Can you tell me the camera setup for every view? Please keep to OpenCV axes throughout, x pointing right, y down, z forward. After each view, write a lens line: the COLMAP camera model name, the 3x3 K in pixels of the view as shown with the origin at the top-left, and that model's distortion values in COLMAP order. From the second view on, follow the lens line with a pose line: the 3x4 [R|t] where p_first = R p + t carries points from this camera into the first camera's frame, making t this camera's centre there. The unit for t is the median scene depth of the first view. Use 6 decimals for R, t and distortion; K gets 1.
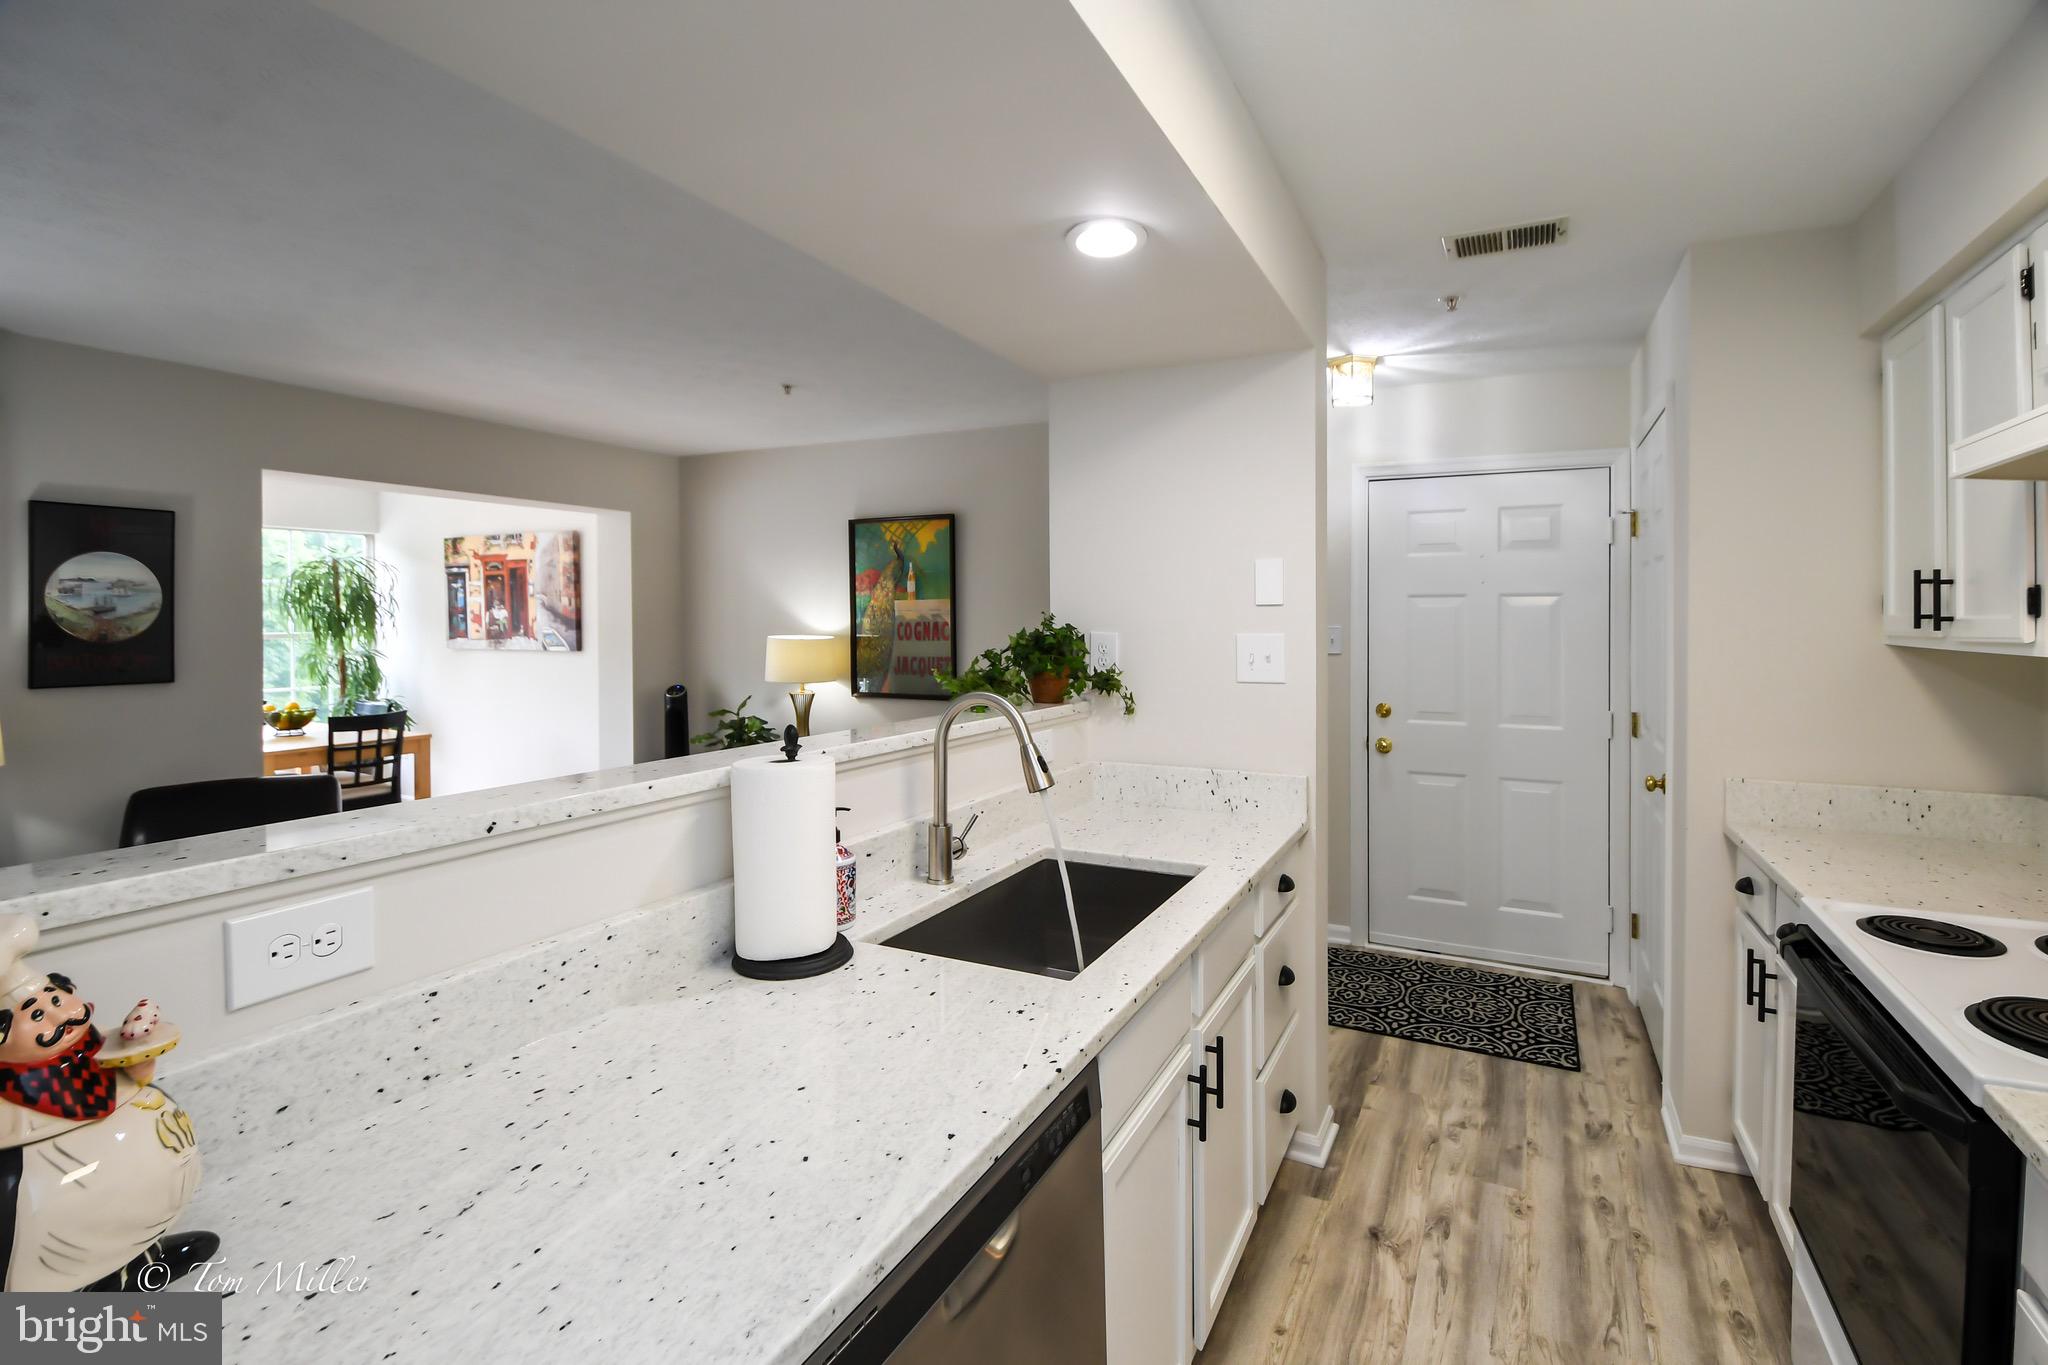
lens RADIAL K [[936.8, 0, 1050.5], [0, 936.8, 618.5], [0, 0, 1]] dist [0.019762, -0.016320]
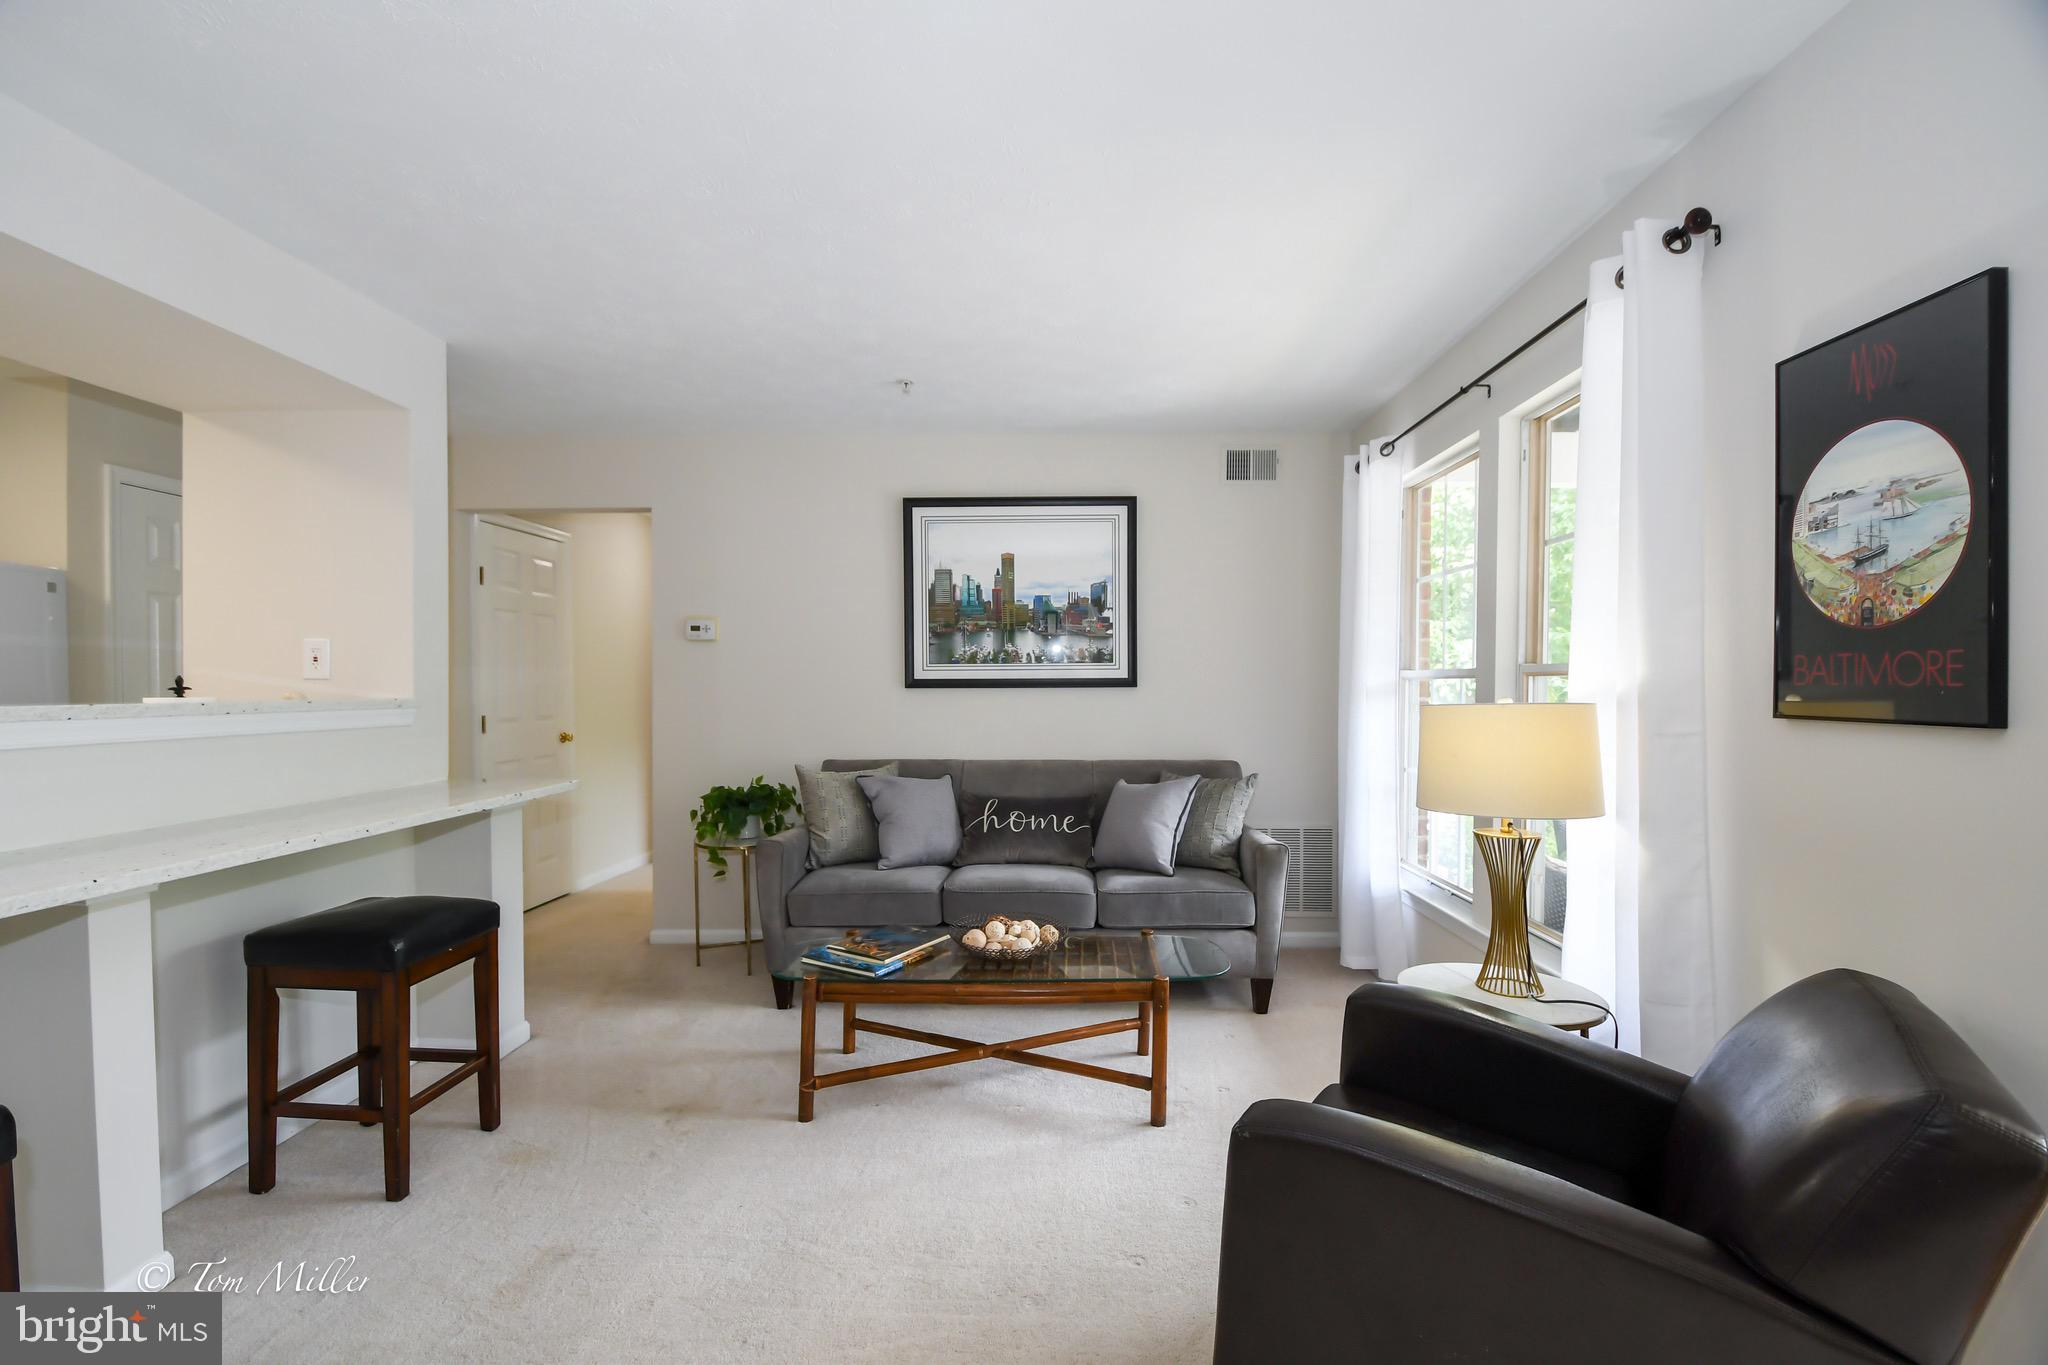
lens RADIAL K [[890.6, 0, 1028.5], [0, 890.6, 702.7], [0, 0, 1]] dist [0.015033, -0.023216]
pose [[-0.899697, 0.005388, -0.436481, -0.277849], [-0.002516, 0.999843, 0.017527, 0.033397], [0.436507, 0.016867, -0.899543, 0.728323]]
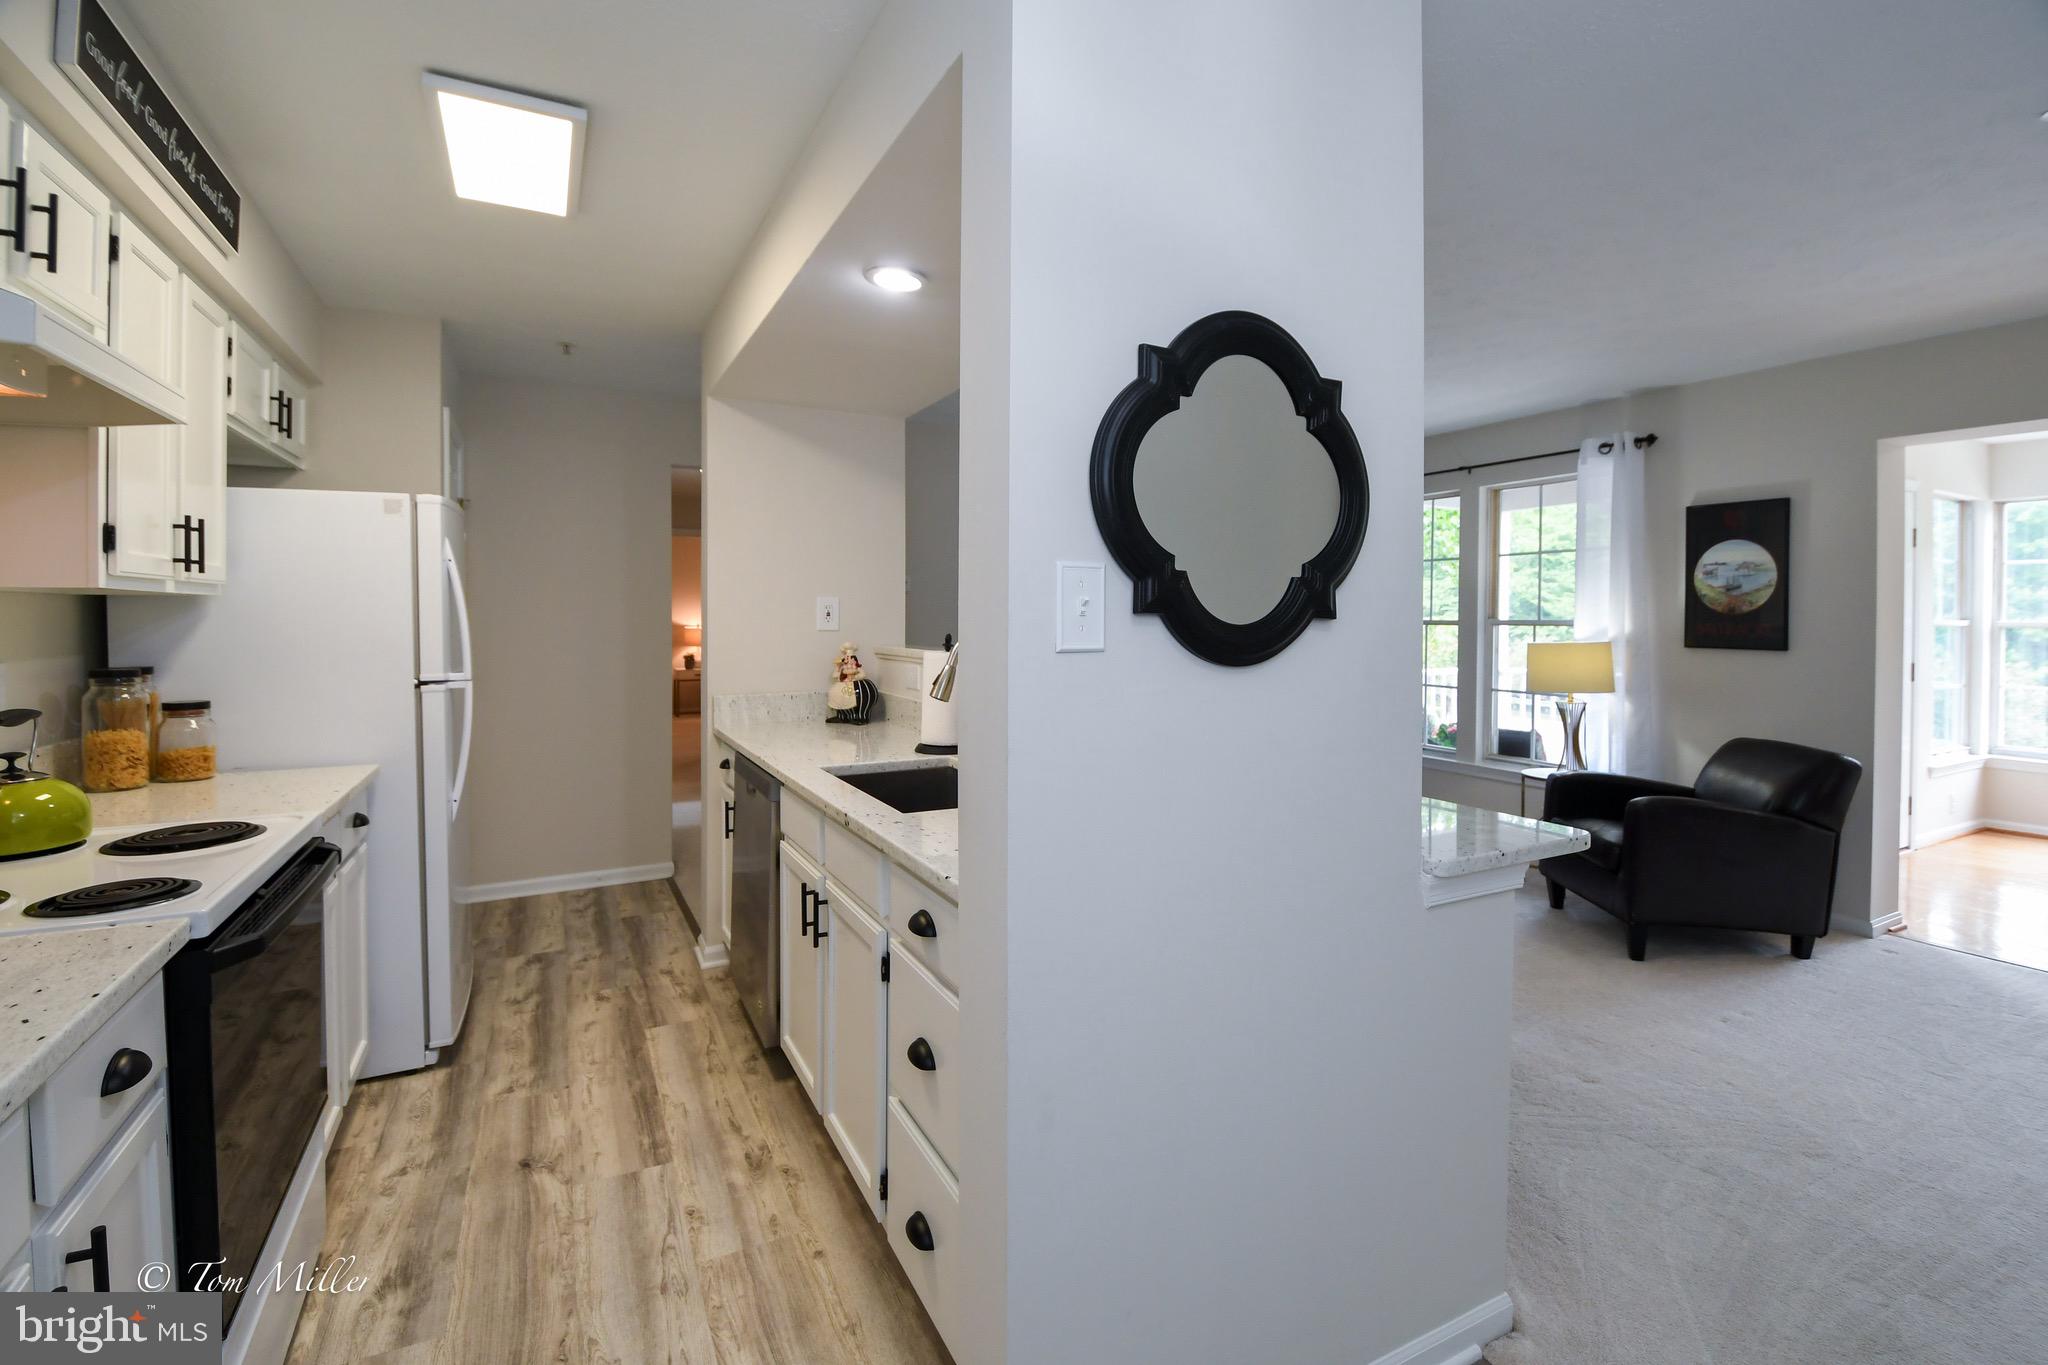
lens RADIAL K [[916.9, 0, 1040.7], [0, 916.9, 637.9], [0, 0, 1]] dist [0.001132, -0.000446]
pose [[-0.579886, 0.014772, -0.814564, 0.297290], [-0.004291, 0.999766, 0.021185, 0.021291], [0.814686, 0.015781, -0.579687, 0.578884]]
